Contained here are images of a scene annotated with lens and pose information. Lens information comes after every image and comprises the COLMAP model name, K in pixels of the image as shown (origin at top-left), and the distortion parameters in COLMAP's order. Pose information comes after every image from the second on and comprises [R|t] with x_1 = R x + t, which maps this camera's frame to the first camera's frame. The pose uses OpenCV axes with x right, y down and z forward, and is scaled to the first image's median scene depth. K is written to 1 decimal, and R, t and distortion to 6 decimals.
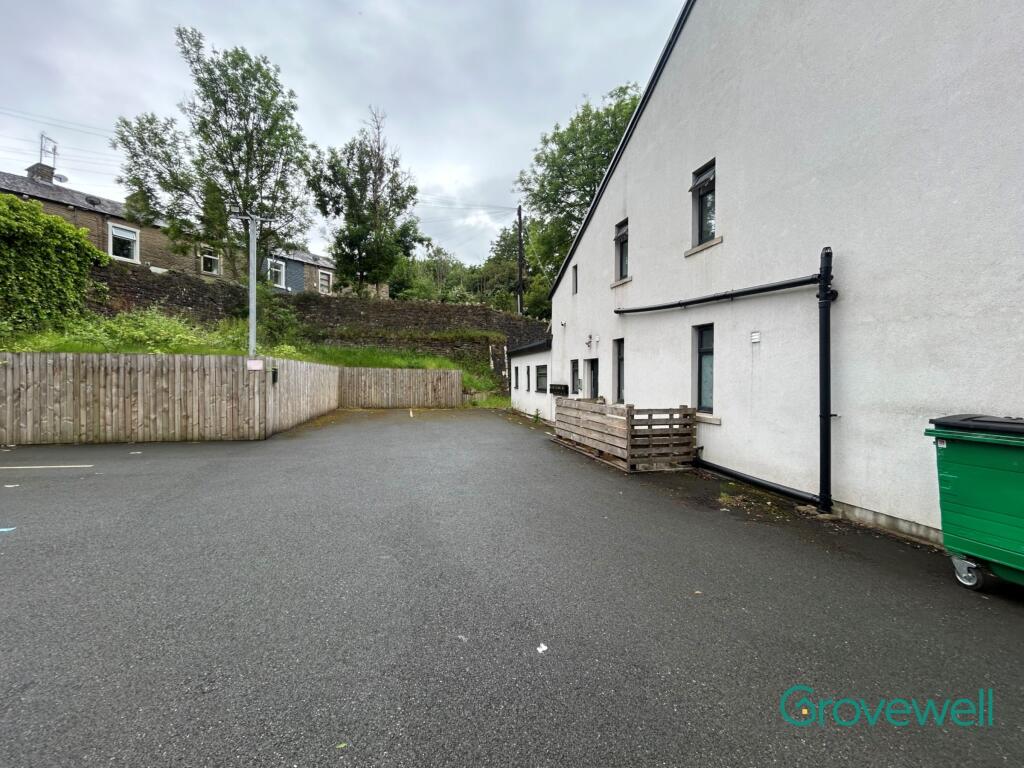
lens RADIAL K [[412.5, 0, 510.8], [0, 412.5, 382.3], [0, 0, 1]] dist [0.001165, -0.000511]
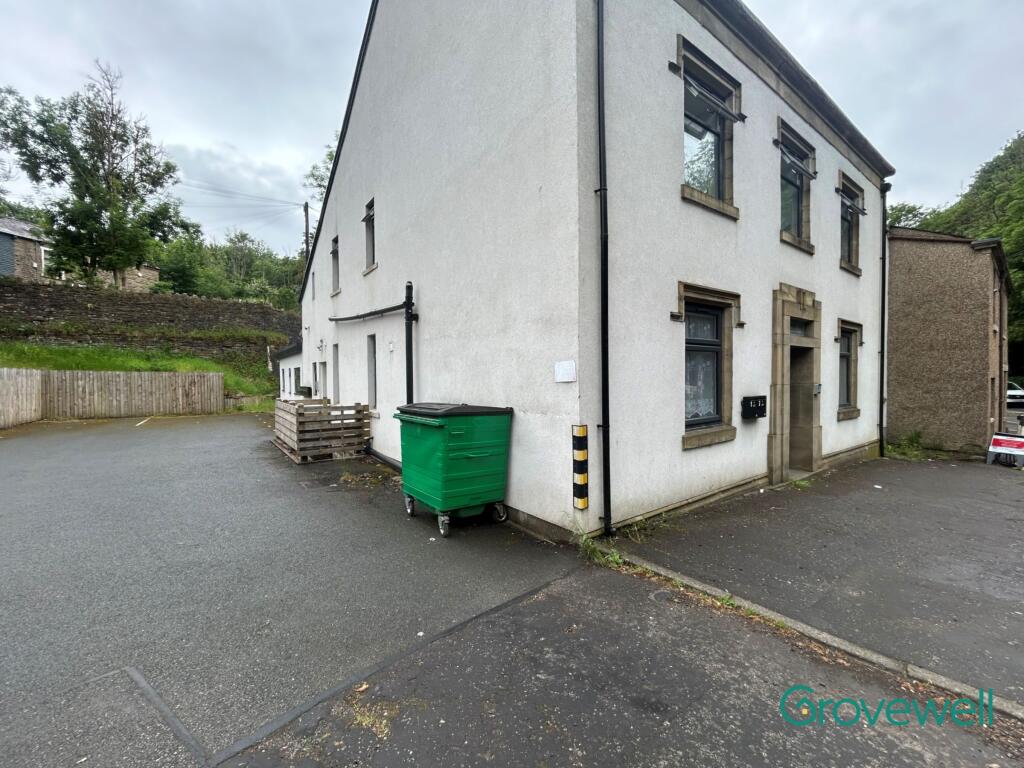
lens RADIAL K [[412.5, 0, 516.0], [0, 412.5, 383.8], [0, 0, 1]] dist [0.001165, -0.000511]
pose [[0.934766, -0.018292, 0.354792, 0.148938], [0.017026, 0.999833, 0.006688, 0.000425], [-0.354855, -0.000210, 0.934921, -0.091951]]
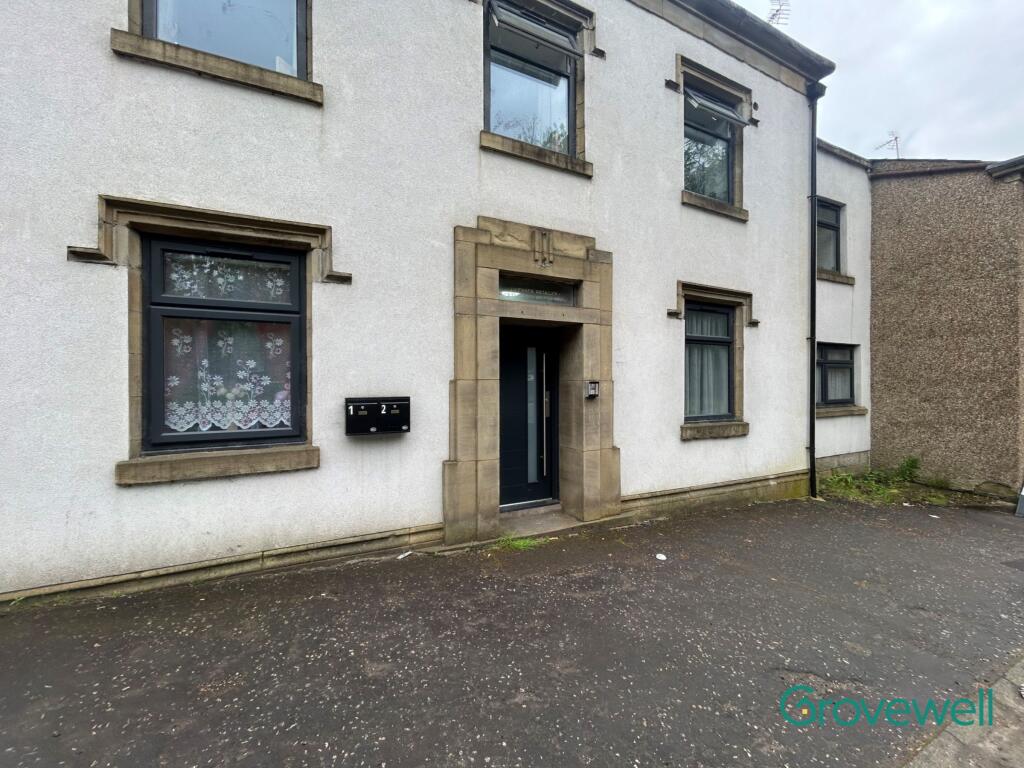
lens RADIAL K [[412.5, 0, 508.8], [0, 412.5, 384.3], [0, 0, 1]] dist [0.001165, -0.000511]
pose [[0.982189, -0.007789, 0.187735, 0.278341], [0.010360, 0.999865, -0.012715, 0.005490], [-0.187611, 0.014434, 0.982137, -0.078215]]
